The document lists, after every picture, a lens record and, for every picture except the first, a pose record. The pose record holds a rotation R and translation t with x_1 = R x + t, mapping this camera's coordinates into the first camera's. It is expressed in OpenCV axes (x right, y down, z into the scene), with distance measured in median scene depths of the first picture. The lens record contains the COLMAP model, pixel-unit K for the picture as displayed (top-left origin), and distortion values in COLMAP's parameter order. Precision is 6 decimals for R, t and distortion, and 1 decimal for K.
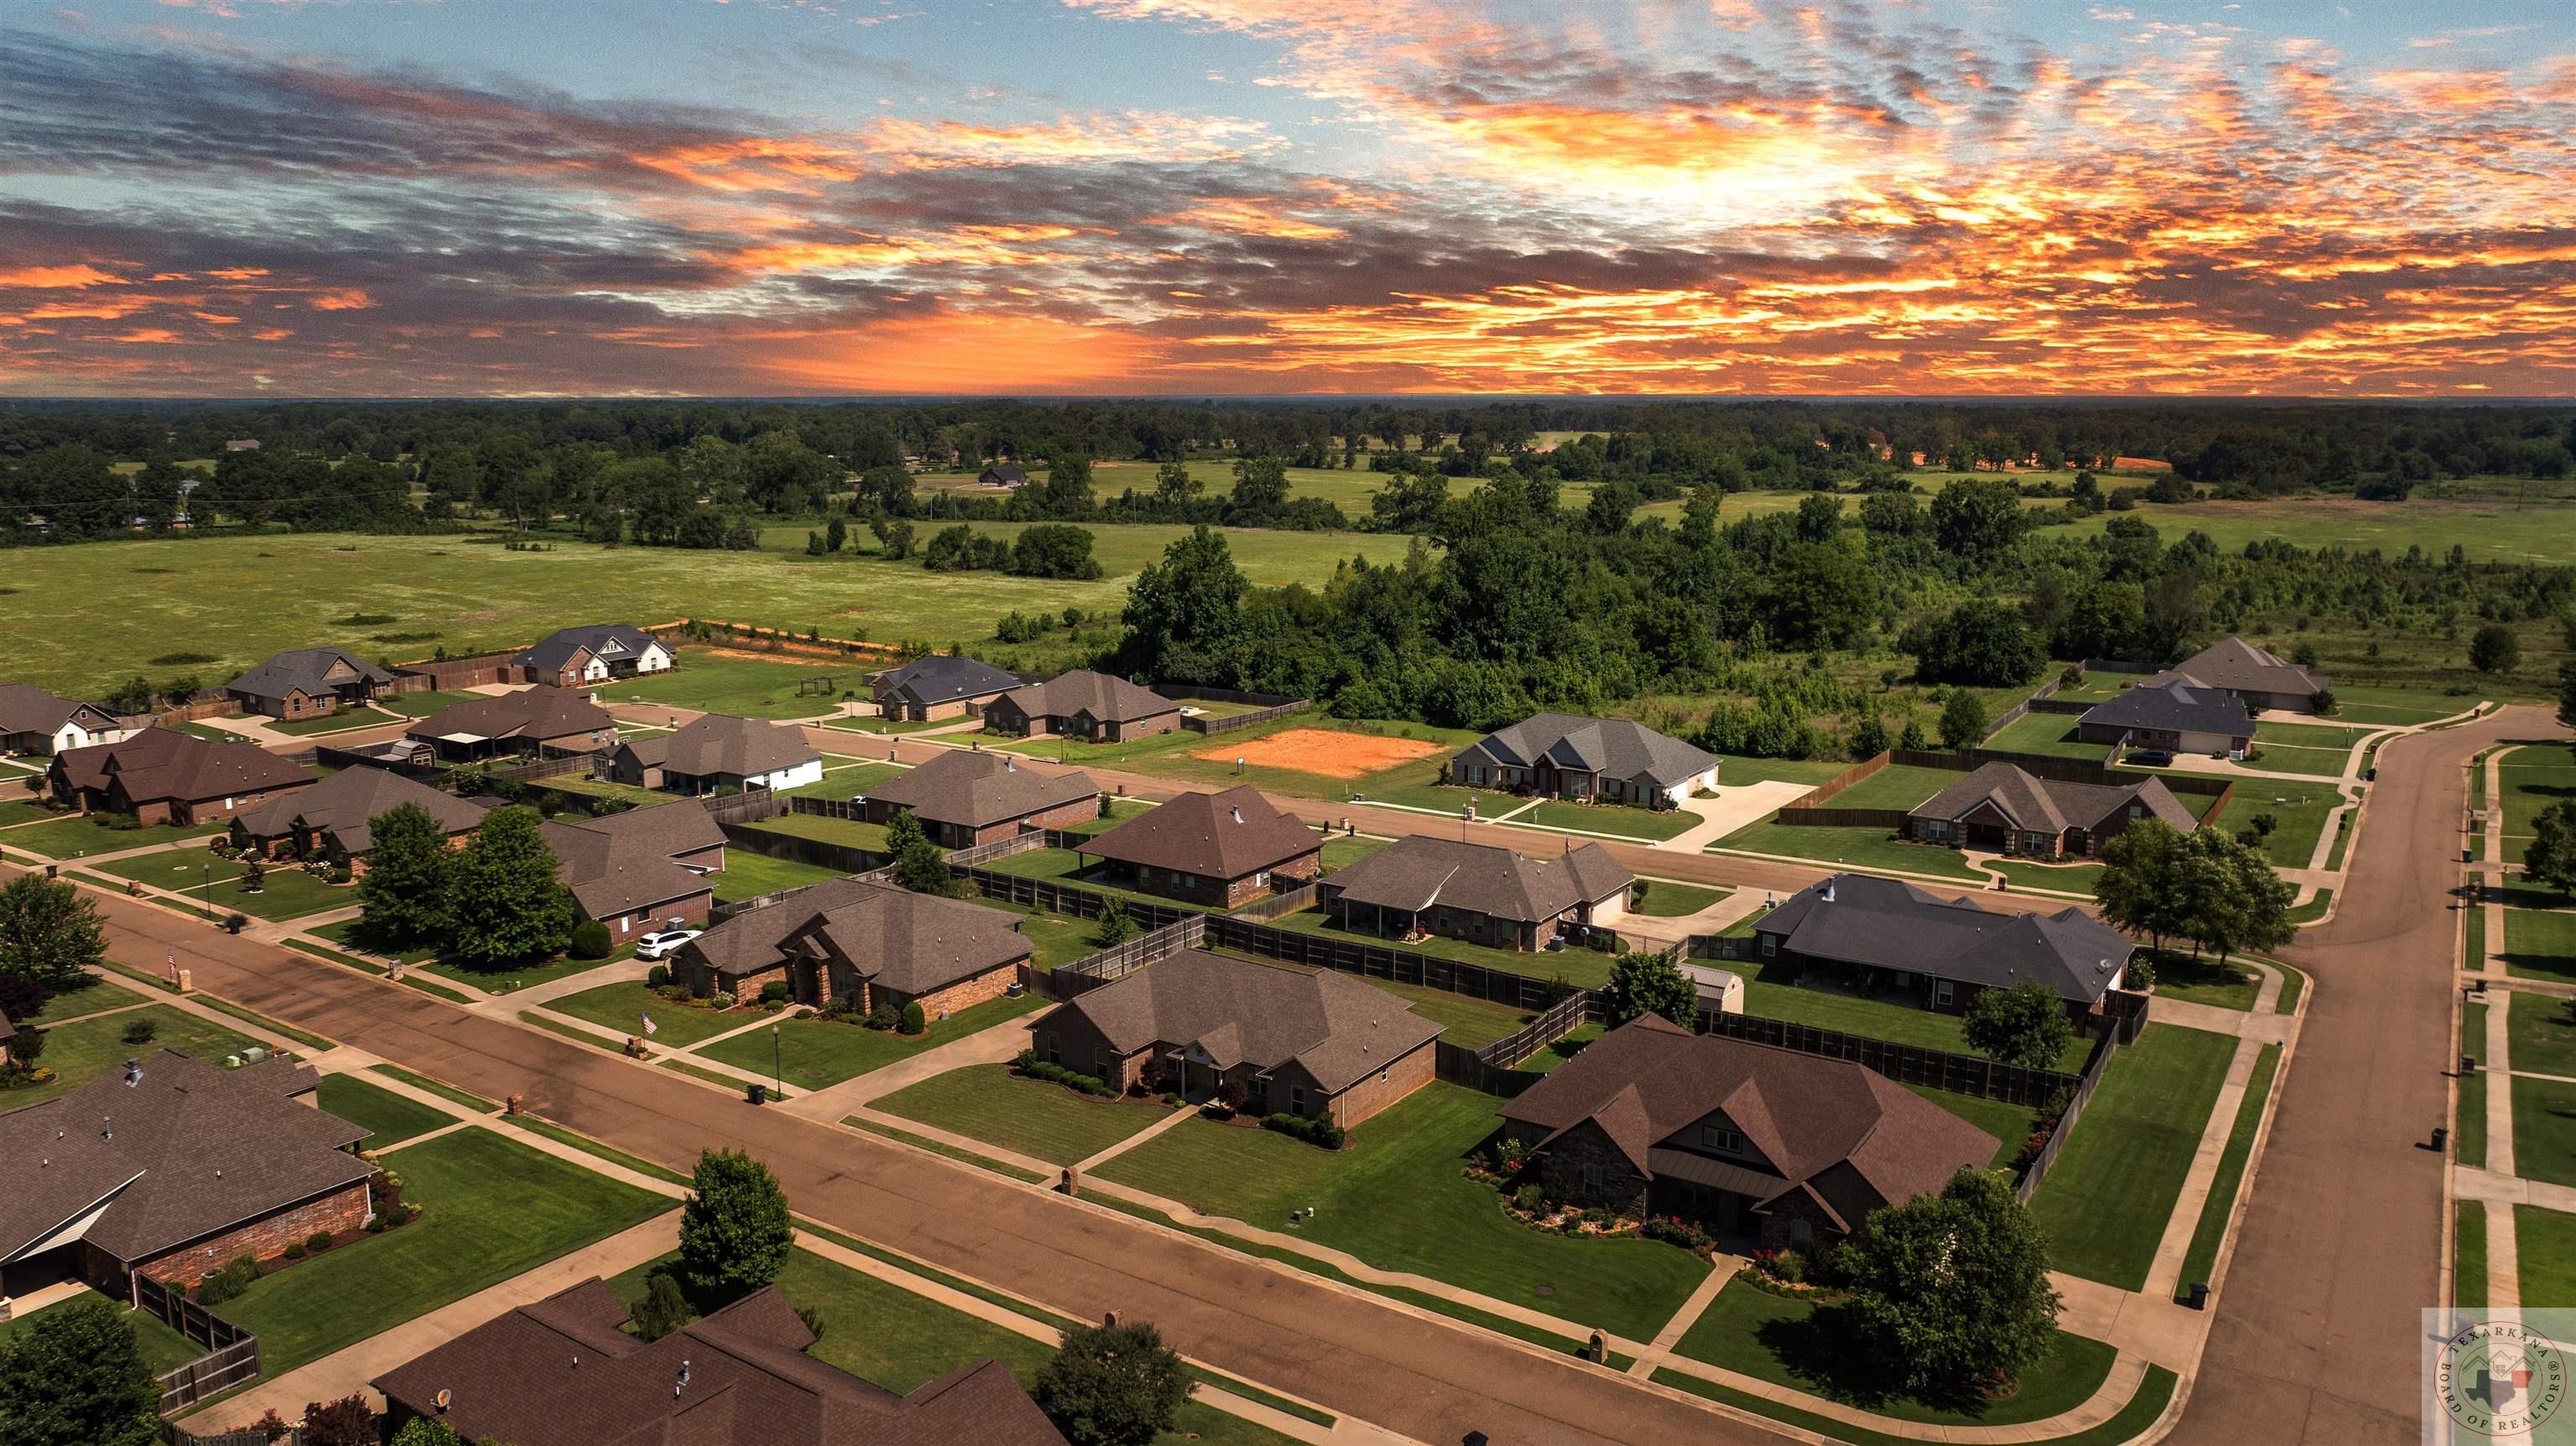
lens RADIAL K [[1793.9, 0, 1277.6], [0, 1793.9, 759.5], [0, 0, 1]] dist [-0.016022, 0.023024]
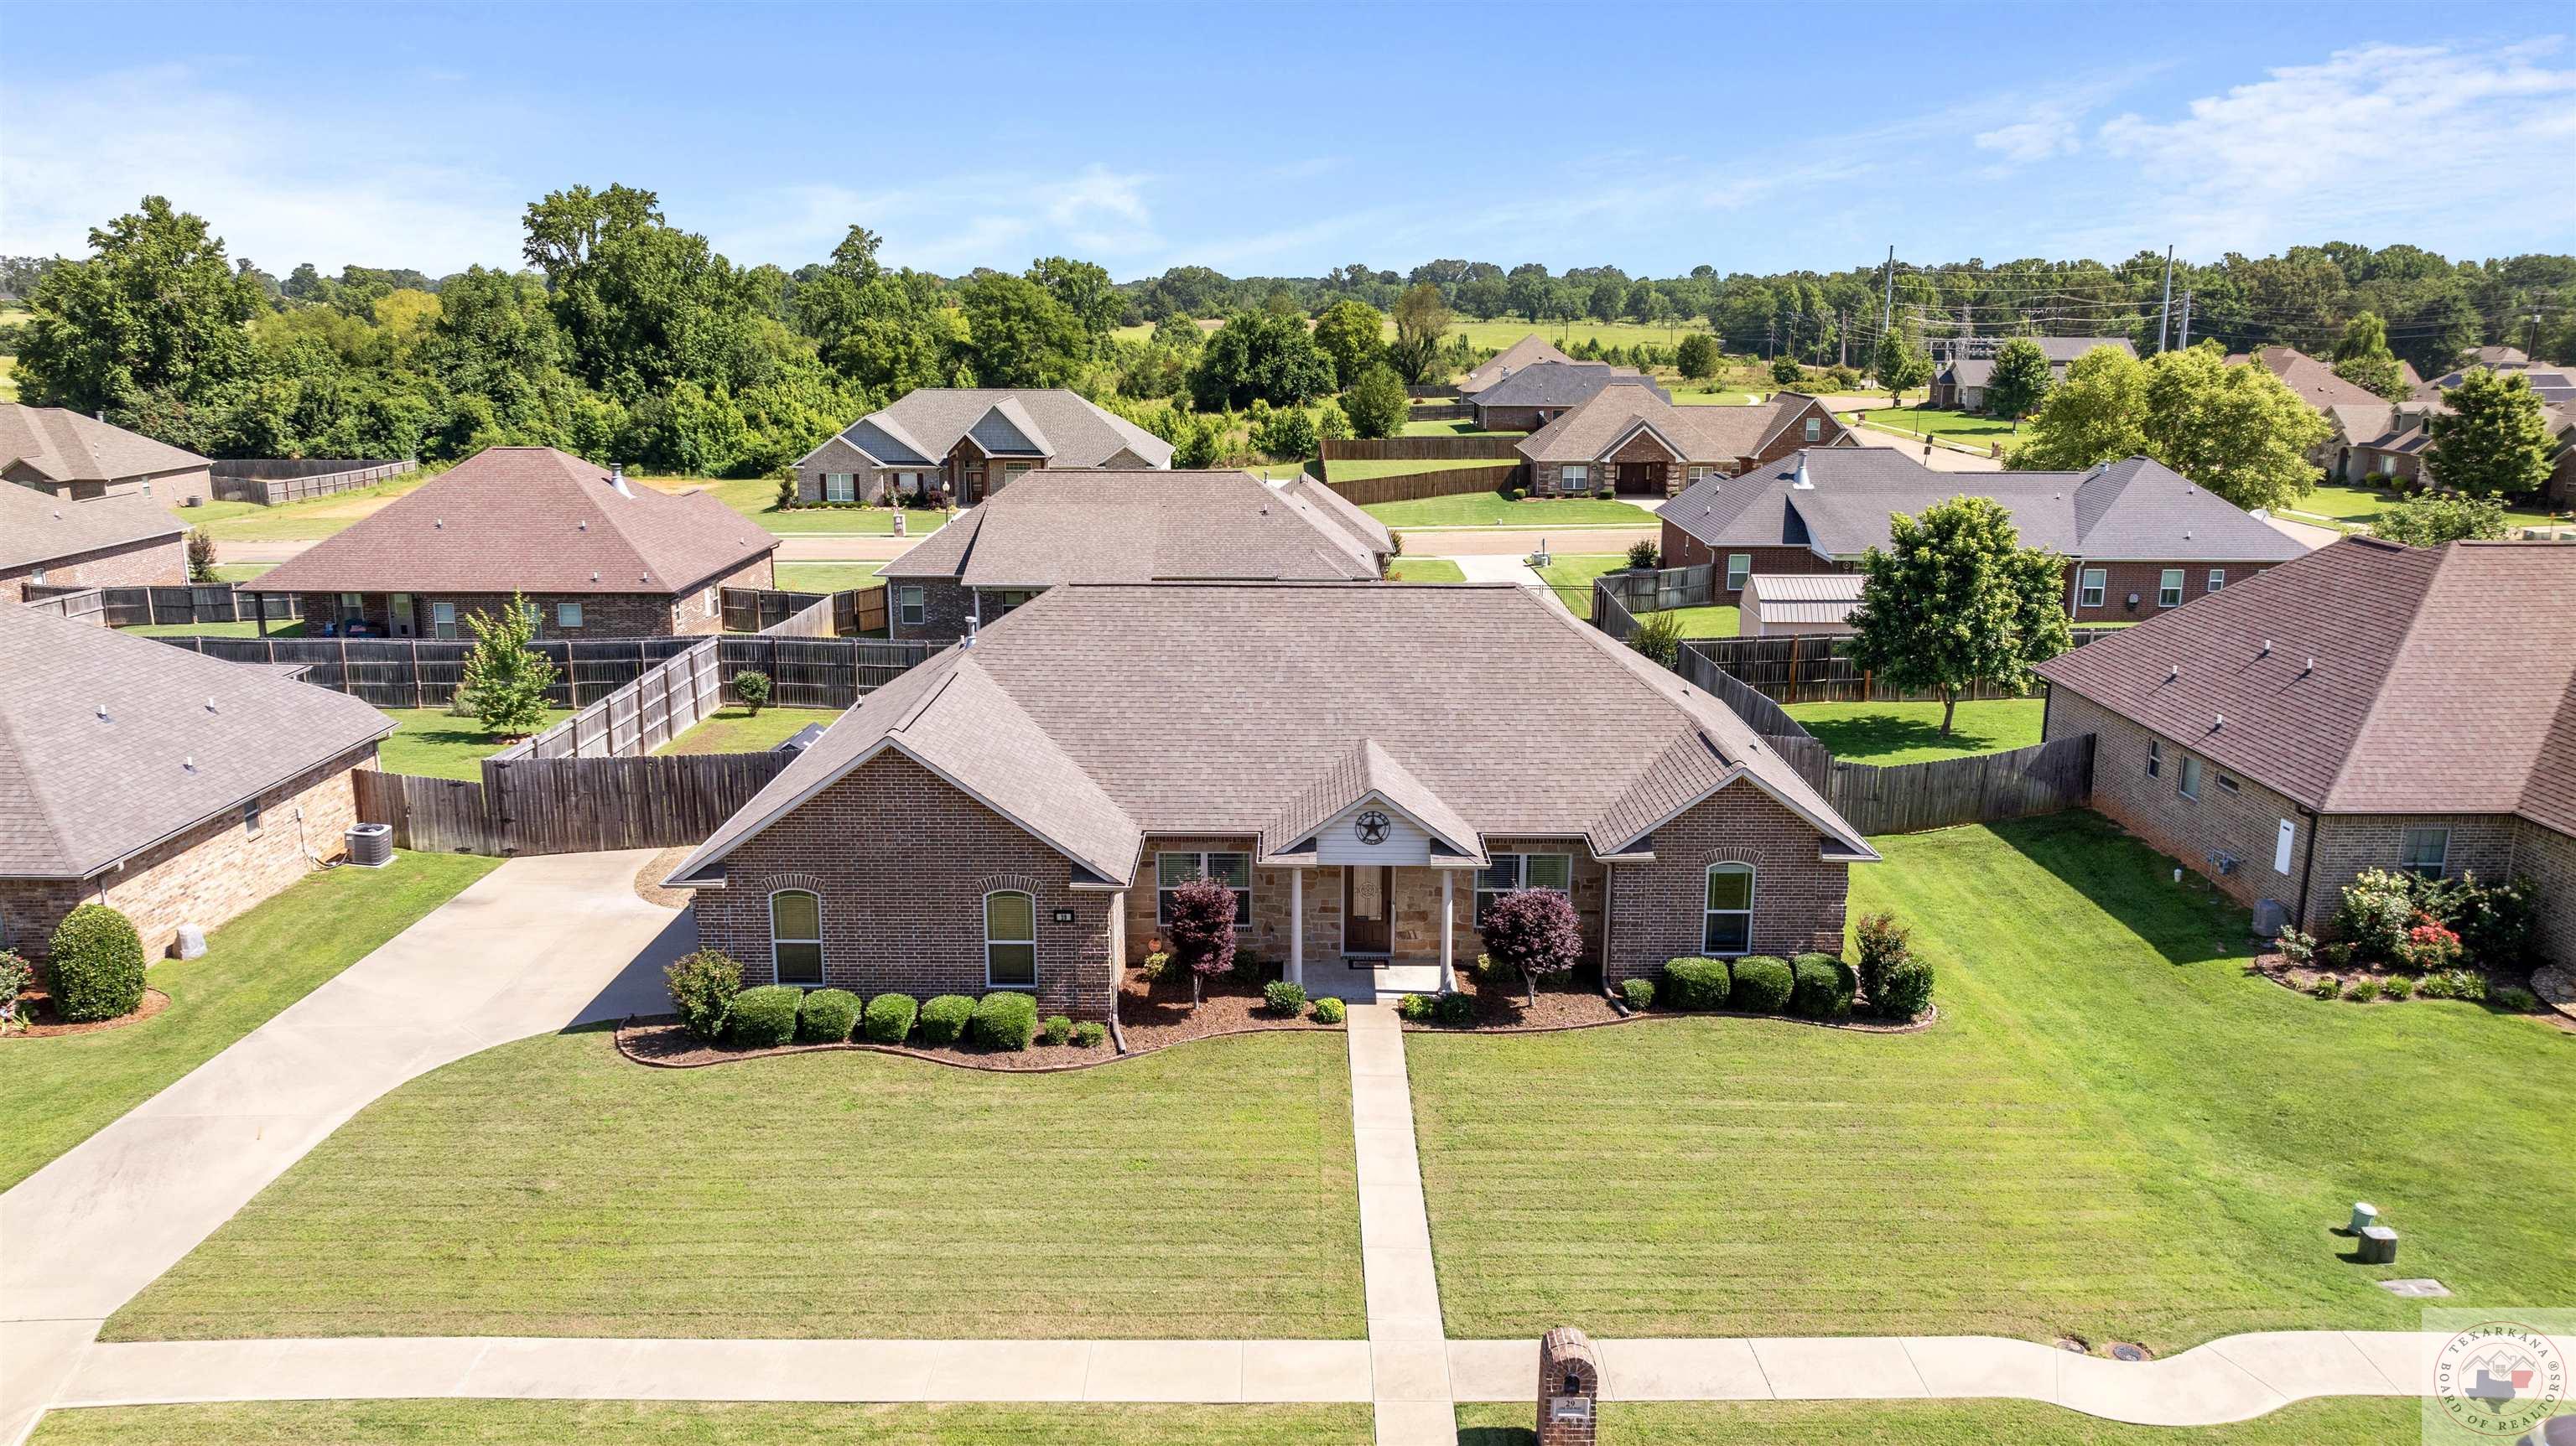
lens RADIAL K [[1793.9, 0, 1277.6], [0, 1793.9, 759.5], [0, 0, 1]] dist [-0.016022, 0.023024]
pose [[0.828949, -0.137993, 0.542034, -0.126169], [0.106447, 0.990298, 0.089320, 0.068972], [-0.549101, -0.016344, 0.835596, 0.425549]]
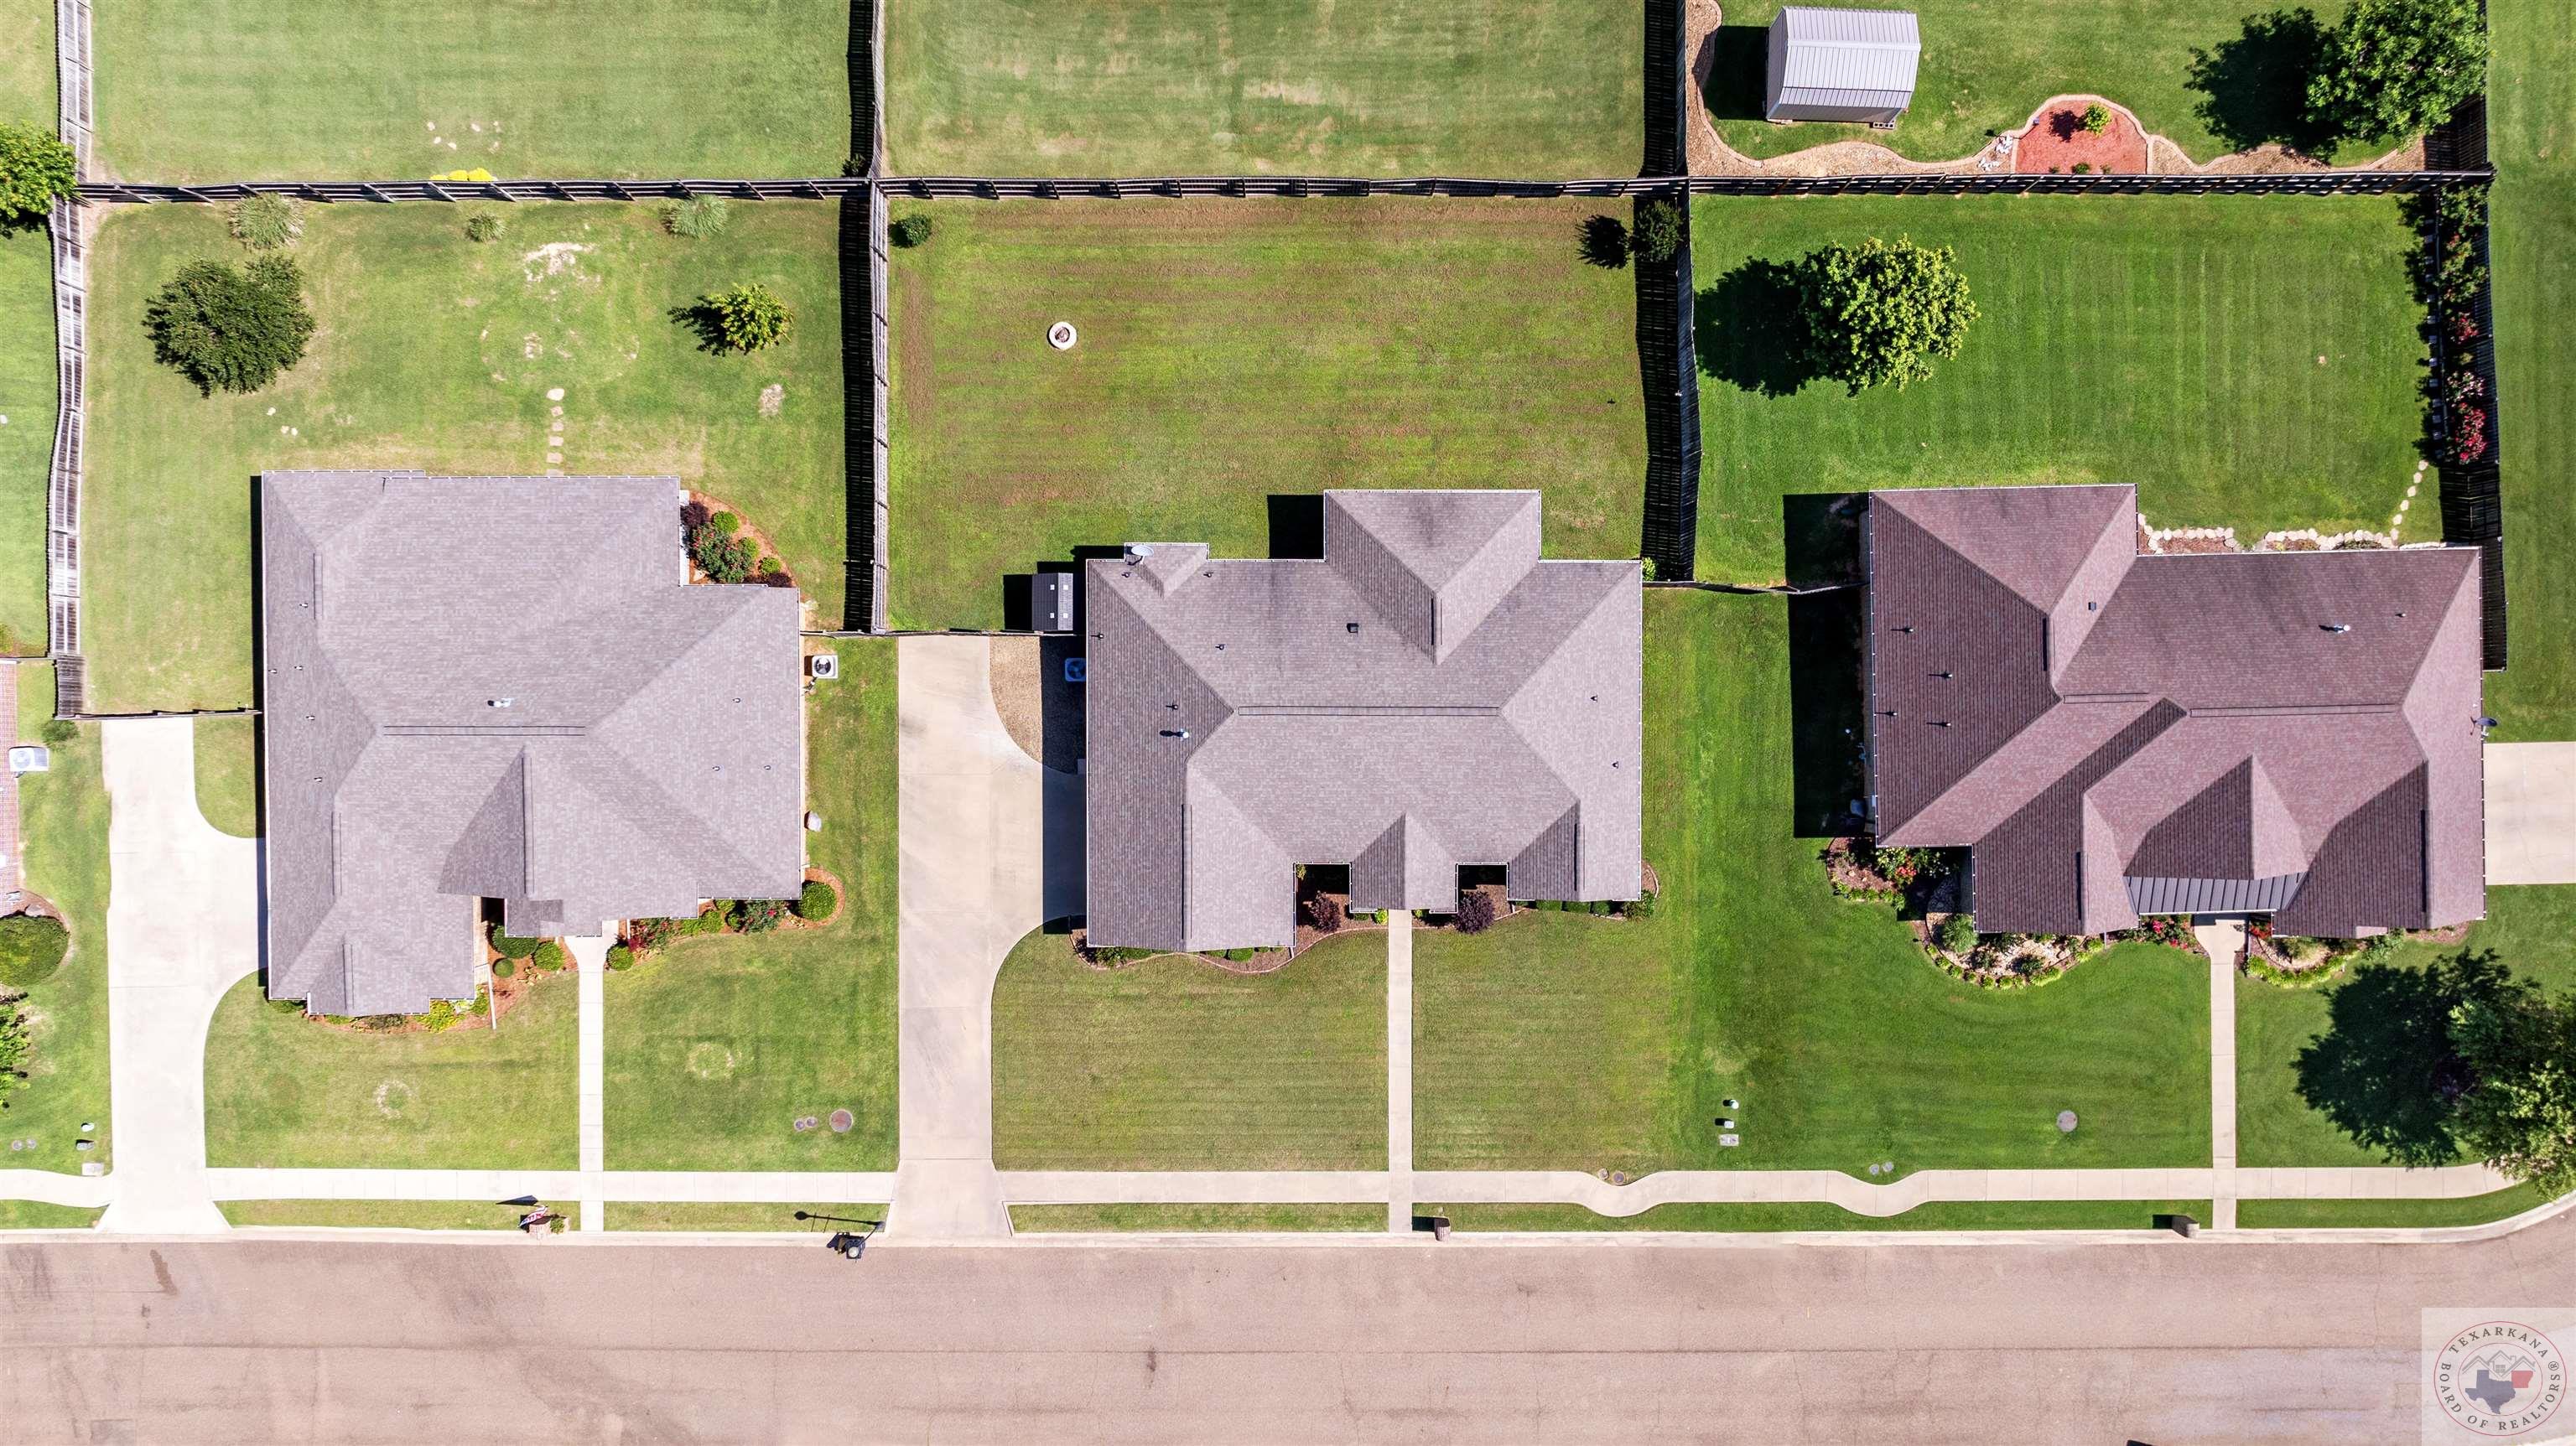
lens RADIAL K [[1800.4, 0, 1288.7], [0, 1800.4, 820.7], [0, 0, 1]] dist [-0.009098, -0.003463]
pose [[0.821014, -0.570806, -0.010737, -0.031525], [0.118797, 0.152415, 0.981151, -0.280768], [-0.558411, -0.806814, 0.192945, 0.520223]]
